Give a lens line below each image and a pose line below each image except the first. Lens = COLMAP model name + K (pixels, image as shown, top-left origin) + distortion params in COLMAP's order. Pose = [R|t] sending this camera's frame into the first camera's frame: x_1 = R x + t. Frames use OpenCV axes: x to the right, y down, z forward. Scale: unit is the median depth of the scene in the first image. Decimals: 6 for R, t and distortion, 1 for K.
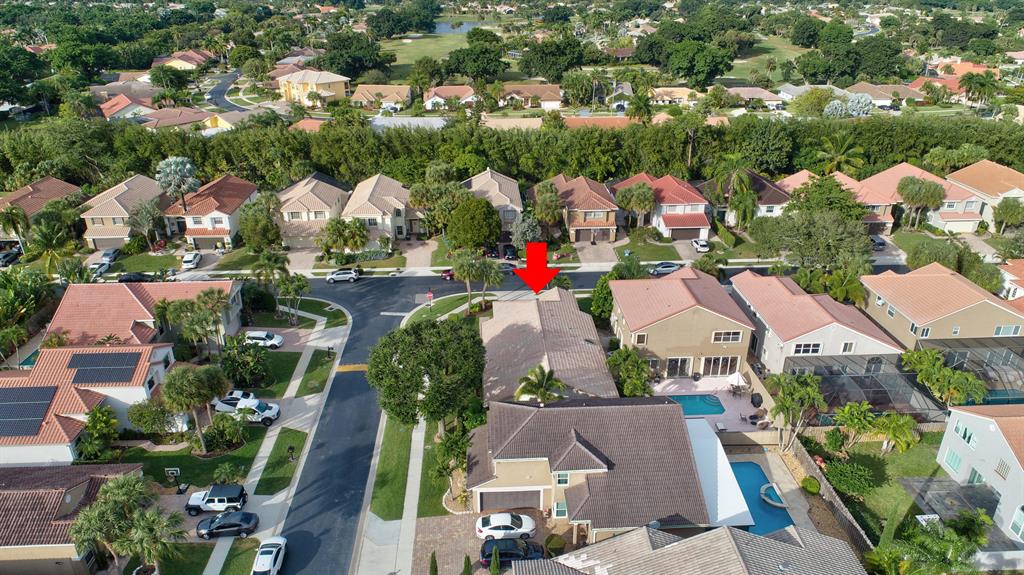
lens RADIAL K [[686.2, 0, 509.5], [0, 686.2, 284.8], [0, 0, 1]] dist [-0.004640, -0.000107]
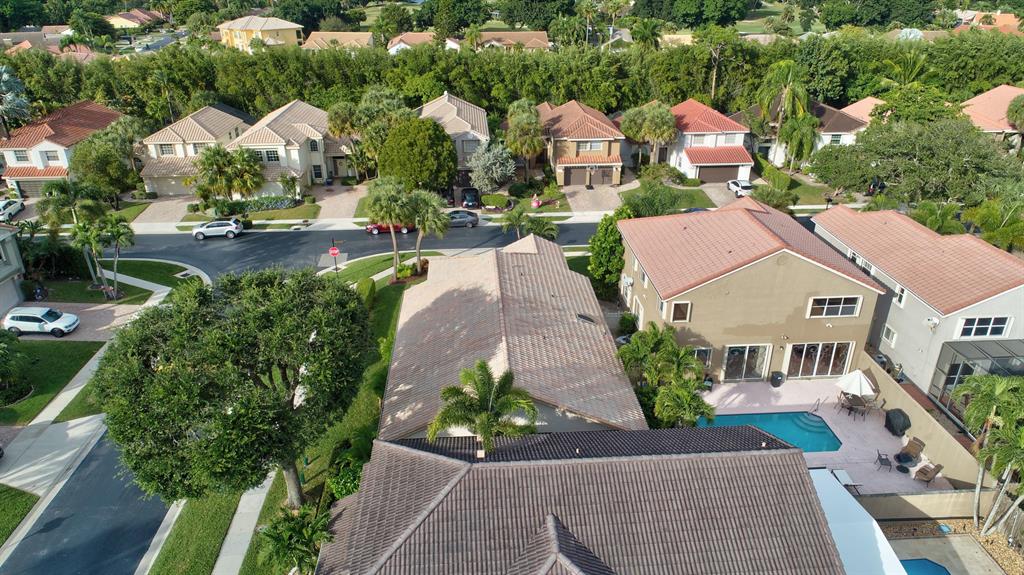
lens RADIAL K [[686.2, 0, 509.5], [0, 686.2, 284.8], [0, 0, 1]] dist [-0.004640, -0.000107]
pose [[0.999931, -0.006812, 0.009564, 0.034160], [0.006715, 0.999926, 0.010102, 0.034898], [-0.009633, -0.010037, 0.999903, 0.310029]]
